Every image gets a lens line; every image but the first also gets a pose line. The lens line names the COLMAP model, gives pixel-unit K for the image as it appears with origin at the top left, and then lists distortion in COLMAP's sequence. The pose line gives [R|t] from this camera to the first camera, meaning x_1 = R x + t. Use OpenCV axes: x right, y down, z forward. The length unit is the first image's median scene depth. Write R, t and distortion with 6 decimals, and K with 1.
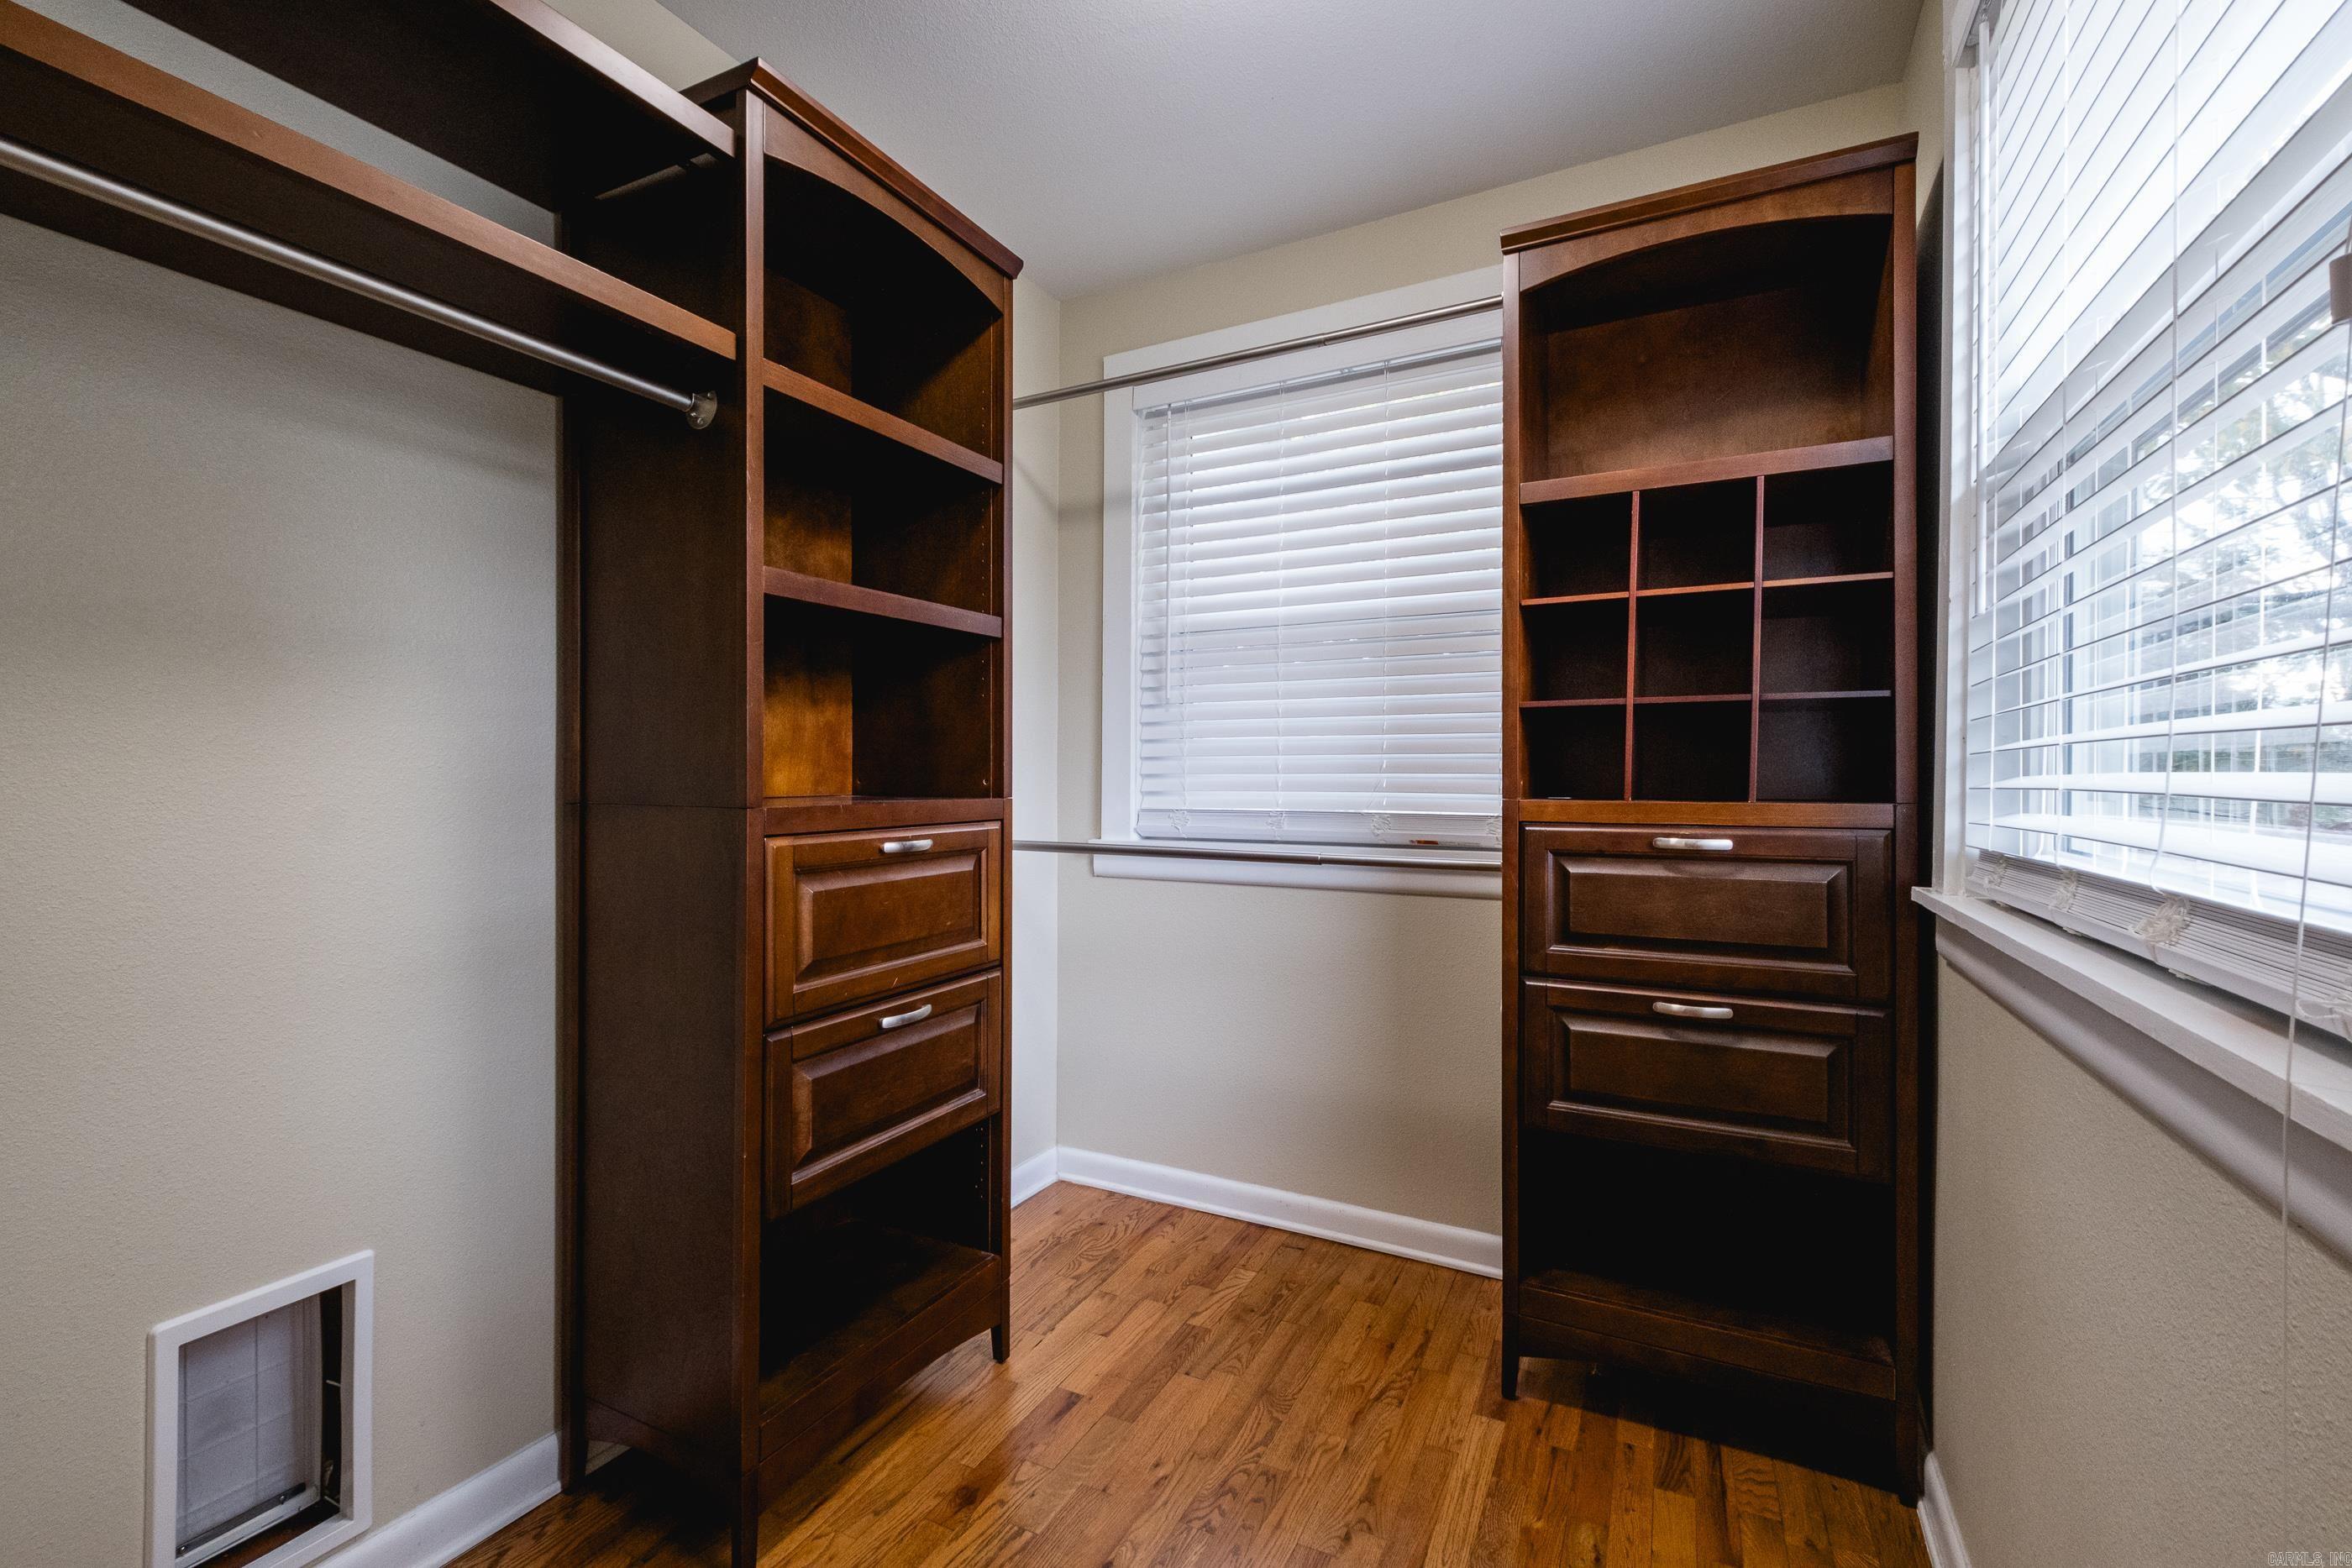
lens RADIAL K [[1017.8, 0, 1168.5], [0, 1017.8, 778.5], [0, 0, 1]] dist [-0.001074, -0.000760]
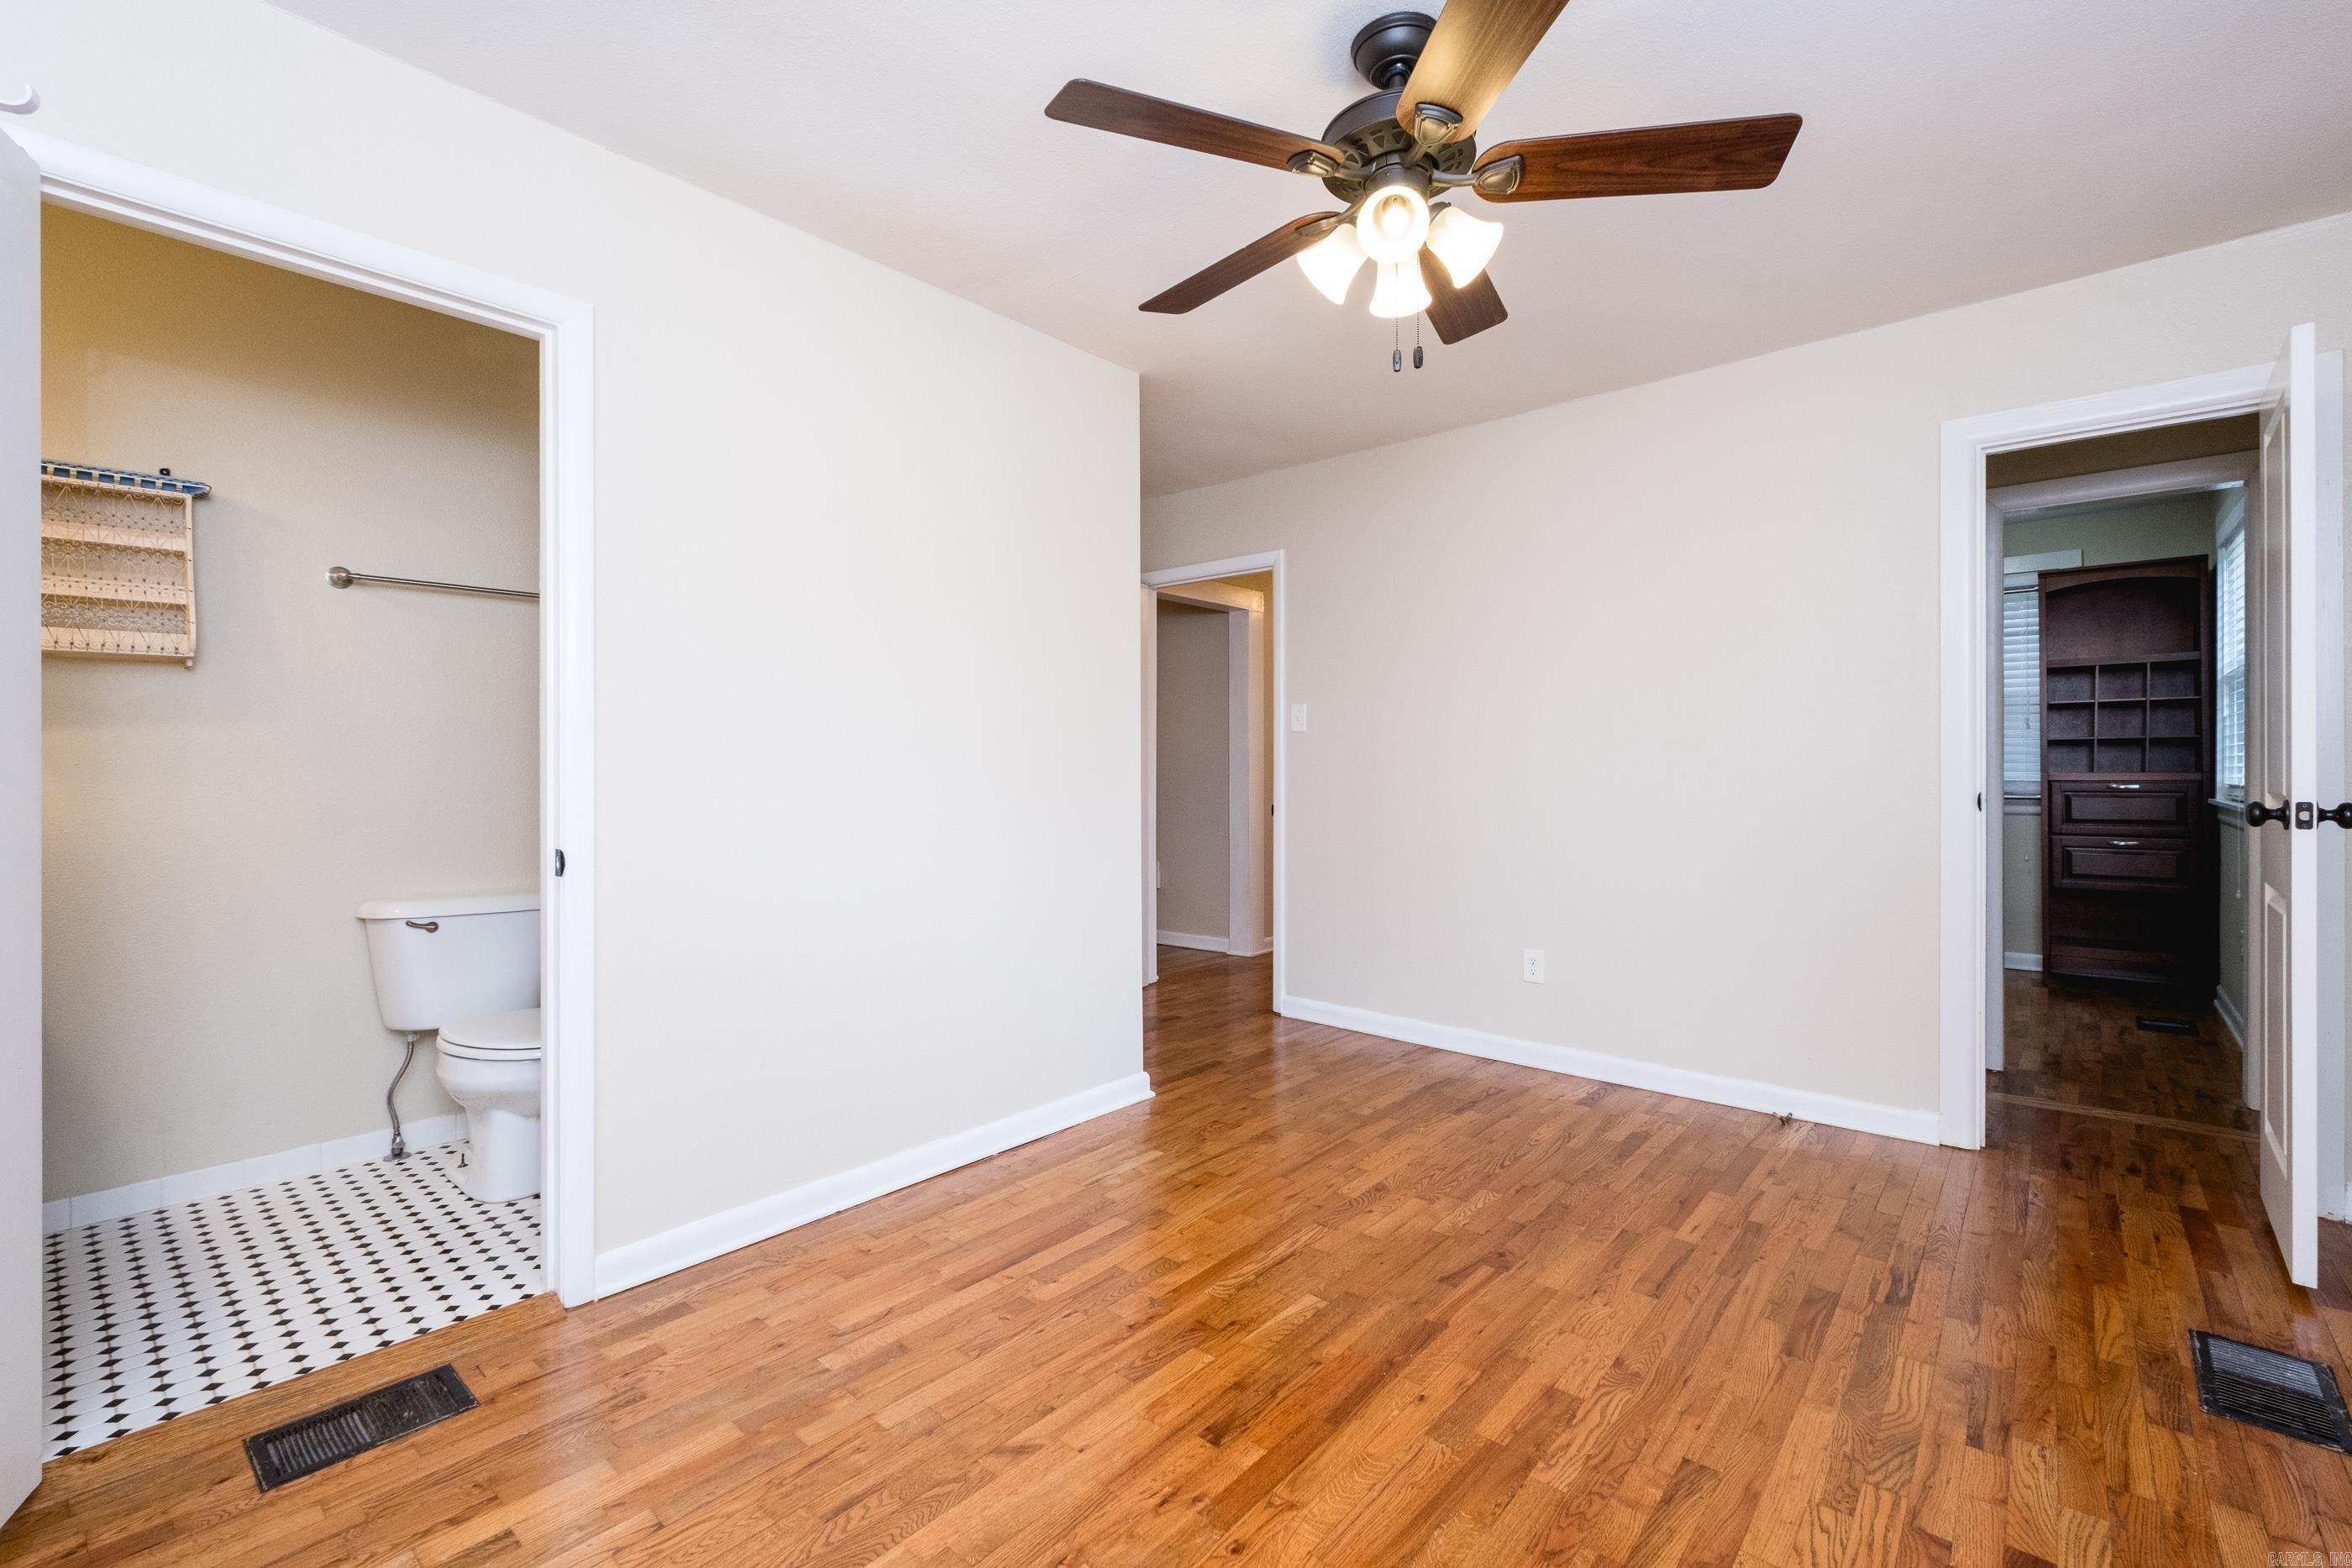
lens RADIAL K [[1017.8, 0, 1180.2], [0, 1017.8, 778.9], [0, 0, 1]] dist [-0.001074, -0.000760]
pose [[0.966935, -0.007602, -0.254911, -1.454225], [0.006776, 0.999969, -0.004118, 0.037656], [0.254934, 0.002255, 0.966956, -2.687673]]
